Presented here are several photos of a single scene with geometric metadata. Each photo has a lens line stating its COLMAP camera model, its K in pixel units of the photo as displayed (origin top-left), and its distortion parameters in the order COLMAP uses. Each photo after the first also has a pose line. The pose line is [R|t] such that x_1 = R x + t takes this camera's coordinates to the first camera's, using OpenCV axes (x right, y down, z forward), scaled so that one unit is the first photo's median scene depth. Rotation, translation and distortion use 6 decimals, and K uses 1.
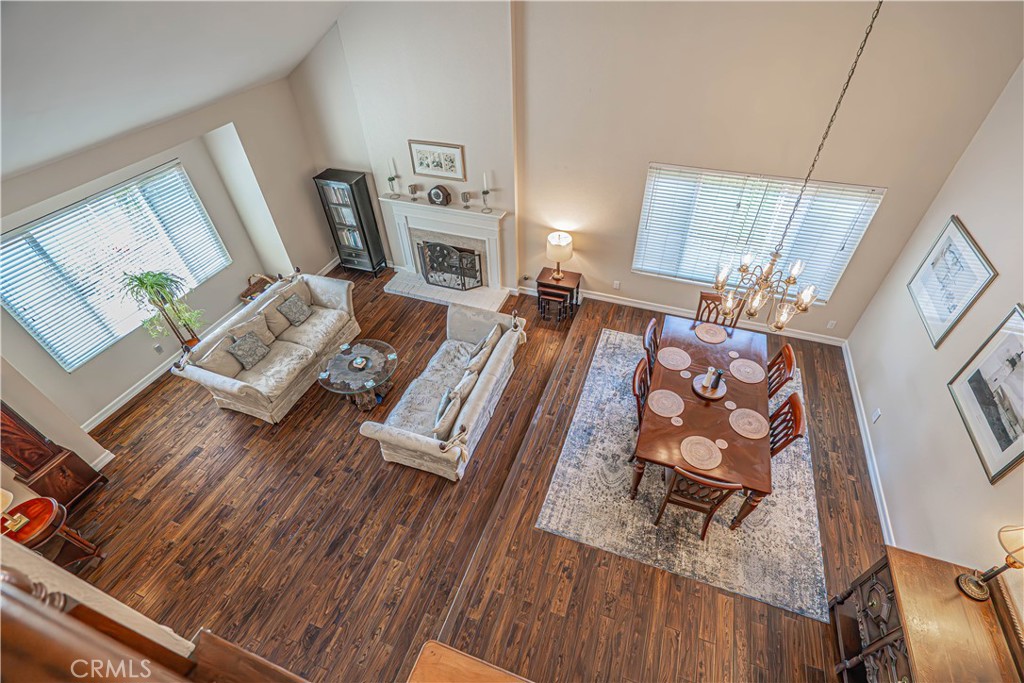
lens RADIAL K [[466.4, 0, 511.4], [0, 466.4, 341.5], [0, 0, 1]] dist [0.000536, 0.000784]
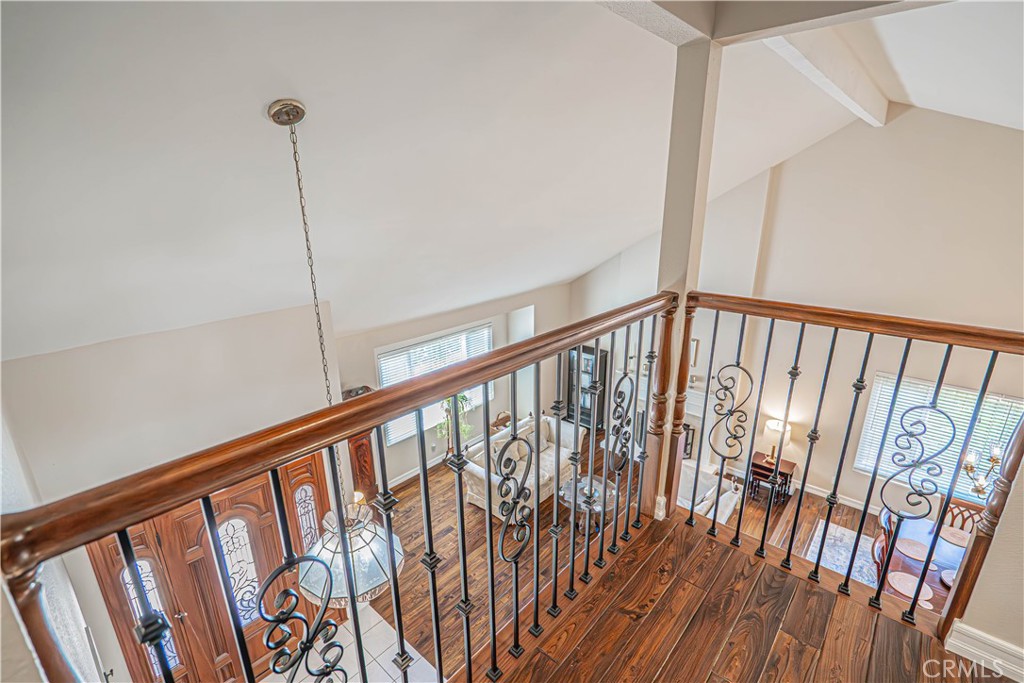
lens RADIAL K [[466.4, 0, 515.7], [0, 466.4, 341.2], [0, 0, 1]] dist [0.000536, 0.000784]
pose [[0.932289, 0.129081, -0.337900, -0.125865], [-0.257272, 0.893282, -0.368589, 0.165793], [0.254262, 0.430564, 0.866006, -0.209924]]
